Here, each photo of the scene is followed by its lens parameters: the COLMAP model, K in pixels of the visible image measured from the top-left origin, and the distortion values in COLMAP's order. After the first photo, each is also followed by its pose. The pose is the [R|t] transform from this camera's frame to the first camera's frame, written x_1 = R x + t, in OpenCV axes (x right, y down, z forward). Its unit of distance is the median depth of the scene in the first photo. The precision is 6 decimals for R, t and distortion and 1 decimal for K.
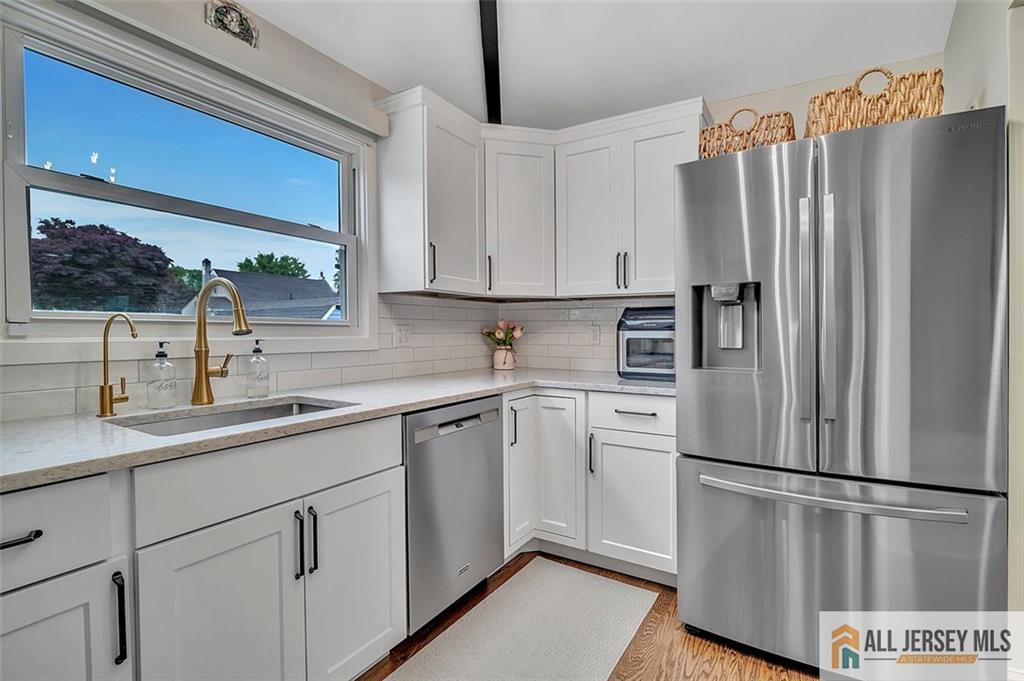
lens RADIAL K [[476.4, 0, 515.6], [0, 476.4, 334.8], [0, 0, 1]] dist [-0.002438, -0.000378]
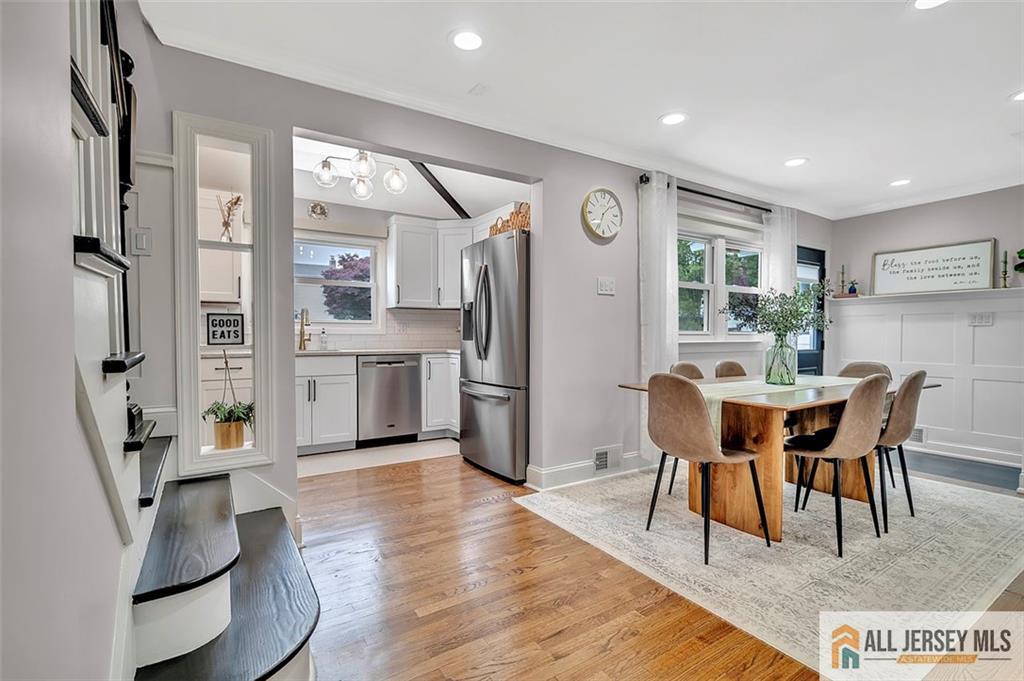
lens RADIAL K [[476.4, 0, 515.6], [0, 476.4, 334.8], [0, 0, 1]] dist [-0.002438, -0.000378]
pose [[0.899997, 0.000426, -0.435896, 1.573634], [-0.003713, 0.999971, -0.006690, 0.059447], [0.435880, 0.007639, 0.899972, -0.921083]]
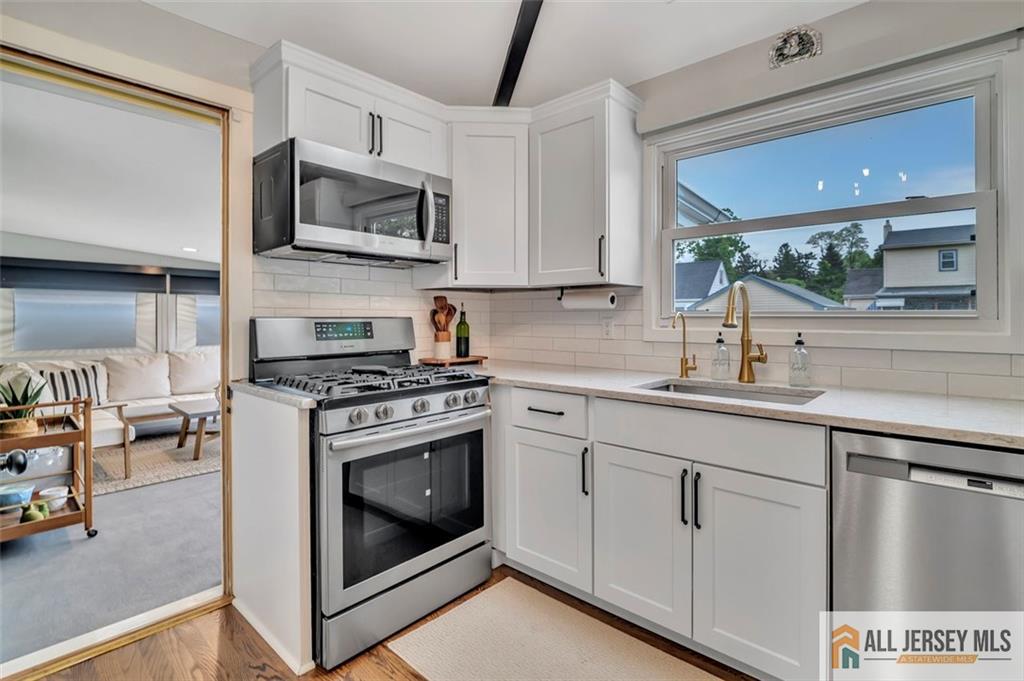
lens RADIAL K [[470.9, 0, 514.7], [0, 470.9, 325.0], [0, 0, 1]] dist [-0.037536, -0.000101]
pose [[-0.177491, 0.013734, -0.984027, 0.585770], [-0.006775, 0.999862, 0.015177, -0.017314], [0.984099, 0.009360, -0.177373, 0.553818]]
